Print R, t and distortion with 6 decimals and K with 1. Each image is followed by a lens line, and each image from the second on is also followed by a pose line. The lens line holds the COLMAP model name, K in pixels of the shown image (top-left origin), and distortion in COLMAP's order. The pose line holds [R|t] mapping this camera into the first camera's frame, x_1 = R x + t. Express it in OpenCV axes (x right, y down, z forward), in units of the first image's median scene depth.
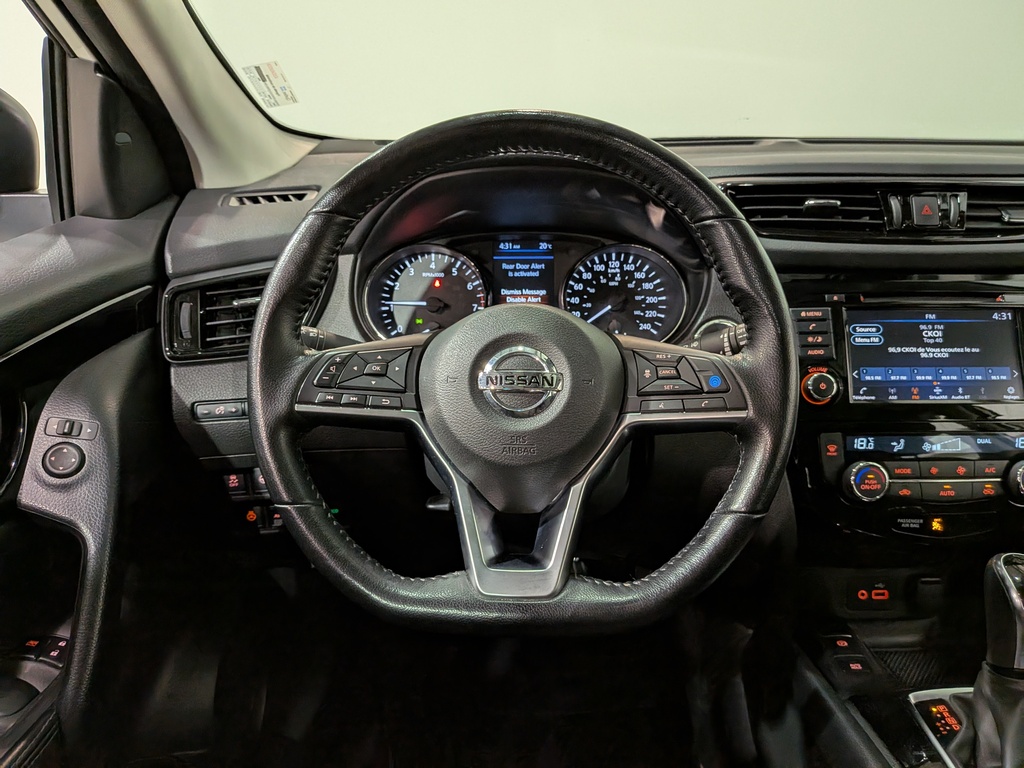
lens RADIAL K [[737.9, 0, 535.6], [0, 737.9, 381.4], [0, 0, 1]] dist [0.097170, -0.186202]
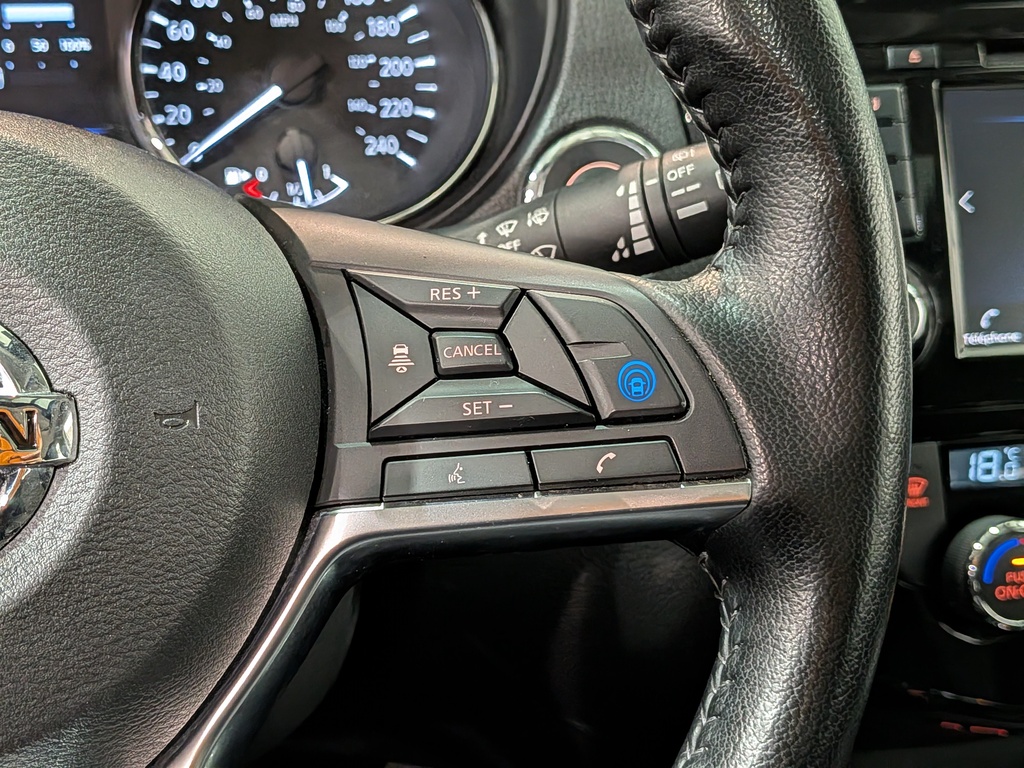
lens RADIAL K [[1488.6, 0, 473.4], [0, 1488.6, 382.7], [0, 0, 1]] dist [0.163976, -0.570871]
pose [[0.978108, -0.063600, 0.198139, 0.045286], [0.041217, 0.992497, 0.115112, -0.045145], [-0.203974, -0.104426, 0.973391, 0.306108]]
